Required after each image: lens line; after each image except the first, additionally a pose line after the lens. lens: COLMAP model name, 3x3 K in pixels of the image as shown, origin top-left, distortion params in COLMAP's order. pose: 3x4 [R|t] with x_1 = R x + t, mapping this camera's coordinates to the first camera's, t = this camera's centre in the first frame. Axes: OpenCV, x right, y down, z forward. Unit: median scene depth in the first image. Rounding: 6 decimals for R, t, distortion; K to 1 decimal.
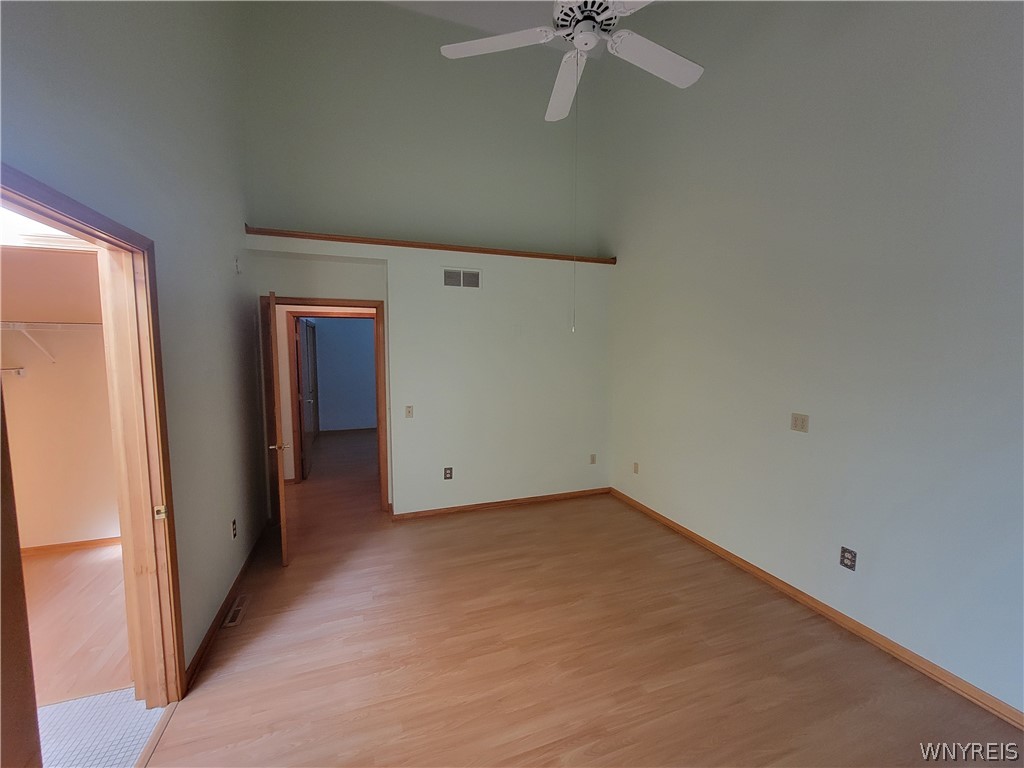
lens RADIAL K [[419.5, 0, 520.2], [0, 419.5, 384.2], [0, 0, 1]] dist [-0.004283, -0.000312]
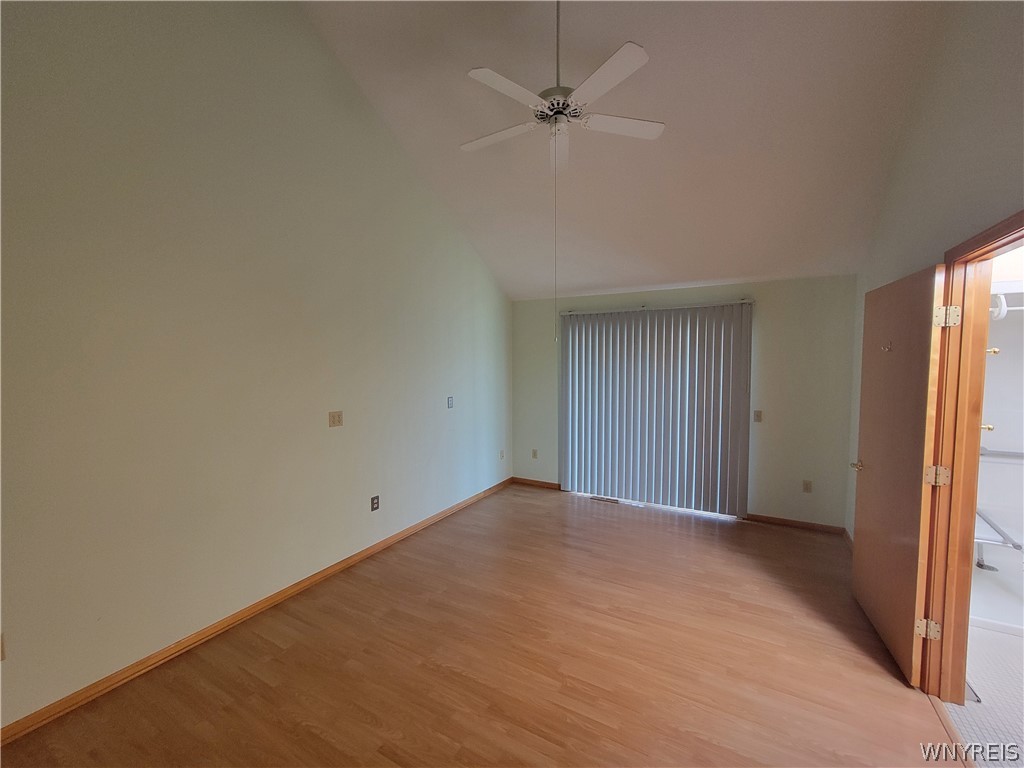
lens RADIAL K [[419.5, 0, 521.8], [0, 419.5, 385.0], [0, 0, 1]] dist [-0.004283, -0.000312]
pose [[-0.642069, -0.054549, 0.764704, -0.597247], [0.062661, 0.990394, 0.123261, -0.123766], [-0.764082, 0.127059, -0.632483, 1.458957]]
